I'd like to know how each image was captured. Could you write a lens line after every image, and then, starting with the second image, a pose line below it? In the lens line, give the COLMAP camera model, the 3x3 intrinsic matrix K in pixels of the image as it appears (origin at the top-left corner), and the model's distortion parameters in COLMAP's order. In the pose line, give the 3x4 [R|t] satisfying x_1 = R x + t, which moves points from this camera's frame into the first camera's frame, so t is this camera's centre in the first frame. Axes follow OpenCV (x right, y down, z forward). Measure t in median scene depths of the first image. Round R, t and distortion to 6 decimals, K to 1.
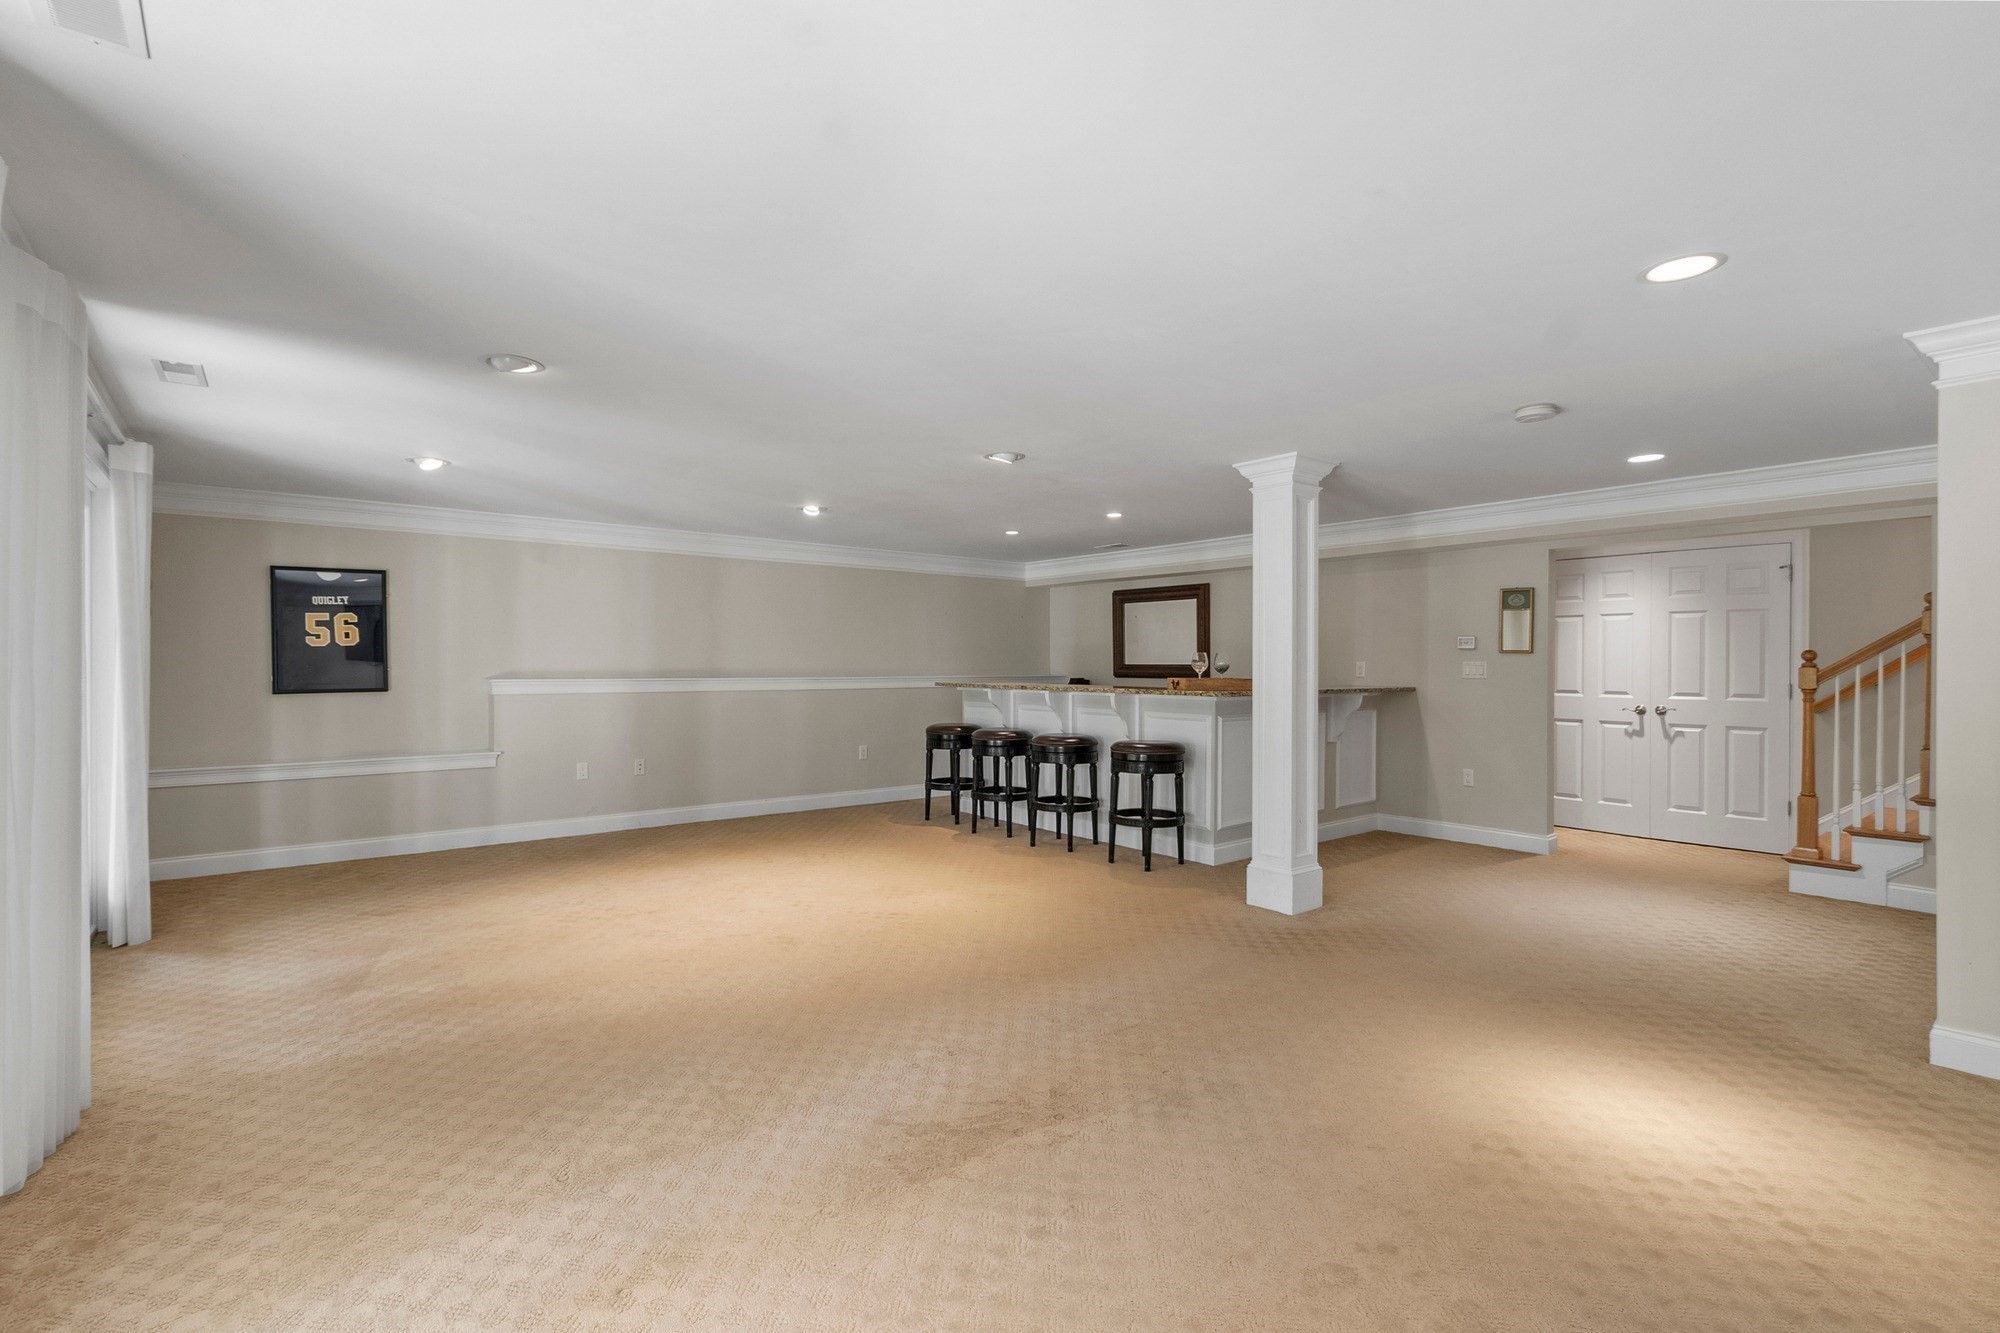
lens RADIAL K [[882.1, 0, 995.3], [0, 882.1, 670.3], [0, 0, 1]] dist [0.000883, -0.001454]
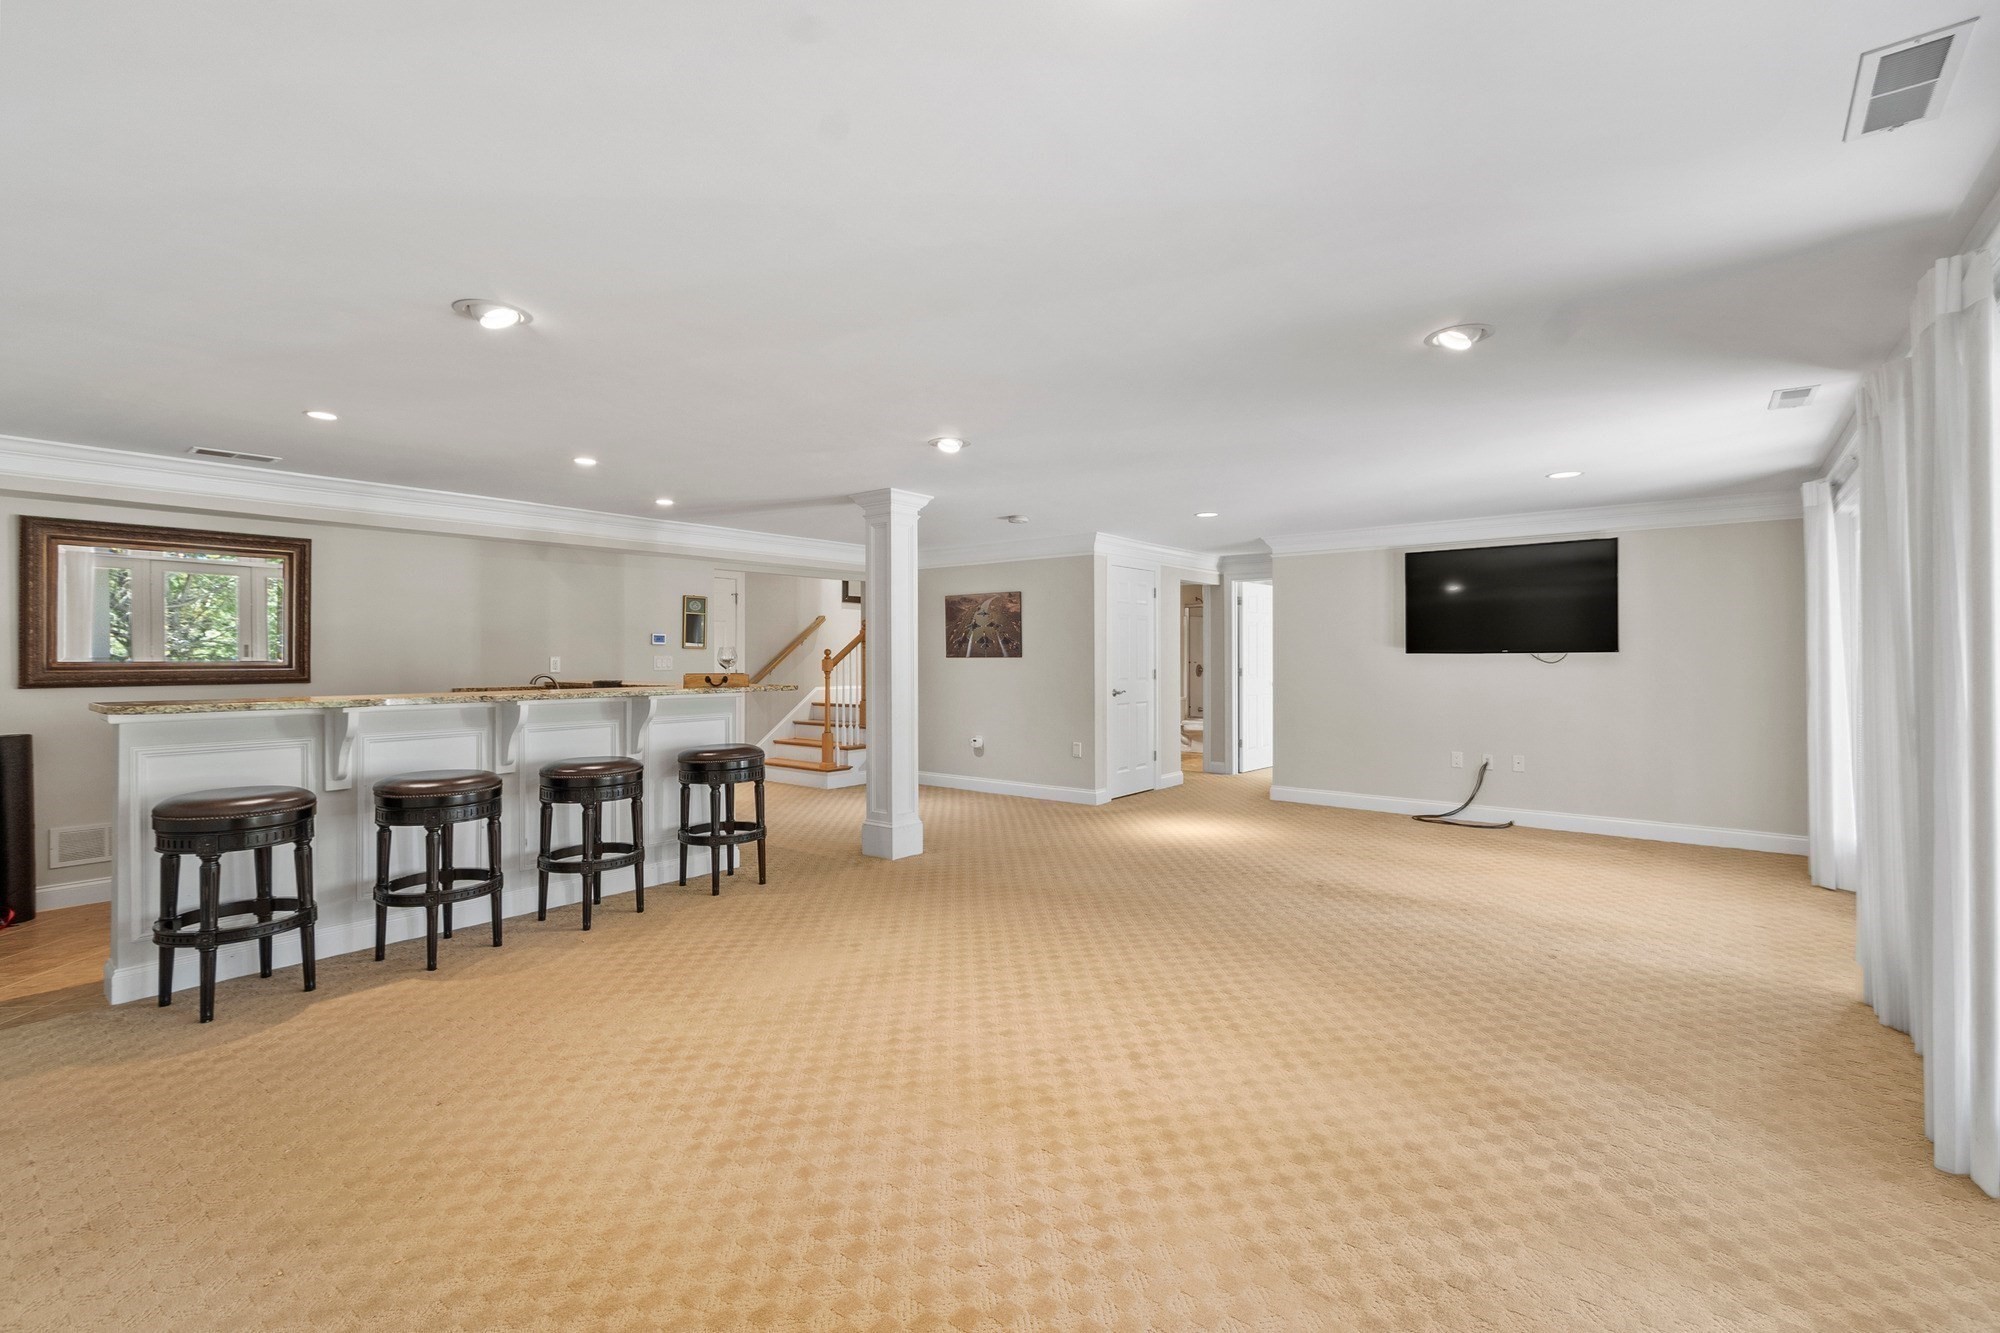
lens RADIAL K [[882.1, 0, 991.8], [0, 882.1, 652.8], [0, 0, 1]] dist [0.000883, -0.001454]
pose [[-0.202653, 0.003156, 0.979246, -0.708231], [0.011000, 0.999939, -0.000946, -0.008432], [-0.979189, 0.010580, -0.202675, 0.863759]]
